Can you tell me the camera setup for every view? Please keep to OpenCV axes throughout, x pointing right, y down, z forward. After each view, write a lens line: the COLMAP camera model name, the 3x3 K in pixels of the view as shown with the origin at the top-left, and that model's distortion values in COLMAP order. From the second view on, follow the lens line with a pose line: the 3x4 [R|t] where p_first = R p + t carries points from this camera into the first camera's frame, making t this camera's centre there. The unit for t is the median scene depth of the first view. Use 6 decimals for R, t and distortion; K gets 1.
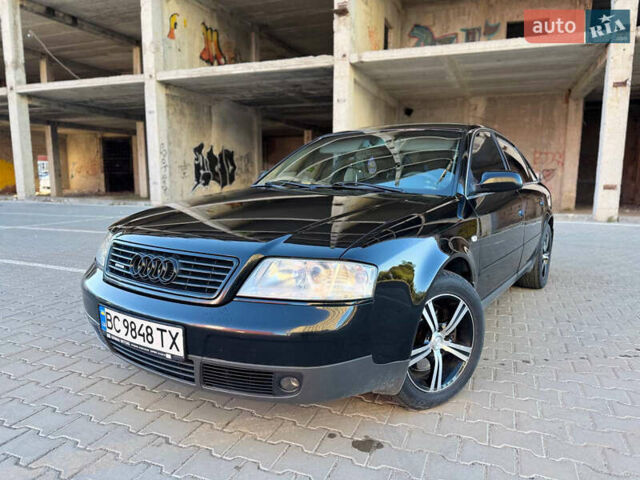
lens RADIAL K [[452.3, 0, 318.8], [0, 452.3, 244.5], [0, 0, 1]] dist [0.024794, -0.032046]
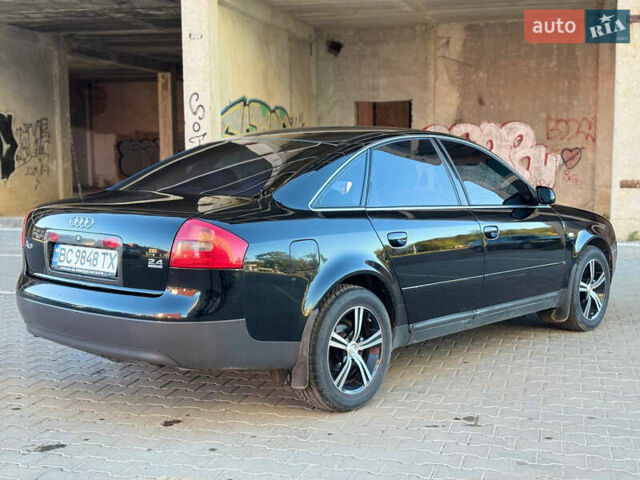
lens RADIAL K [[890.5, 0, 320.5], [0, 890.5, 238.2], [0, 0, 1]] dist [0.126602, 0.000000]
pose [[0.993005, -0.018781, 0.116570, 0.057335], [0.024620, 0.998502, -0.048859, -0.002808], [-0.115478, 0.051387, 0.991980, -0.109849]]
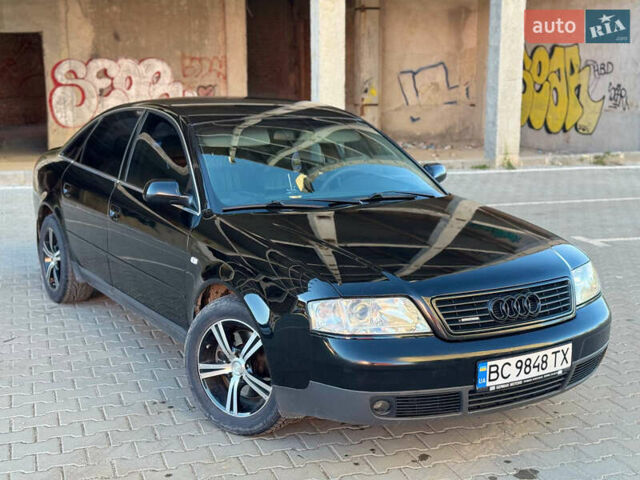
lens RADIAL K [[890.5, 0, 318.3], [0, 890.5, 242.2], [0, 0, 1]] dist [0.126602, 0.000000]
pose [[0.765783, -0.127140, 0.630406, -0.191269], [0.100920, 0.991875, 0.077449, -0.037391], [-0.635131, 0.004311, 0.772393, -0.038613]]
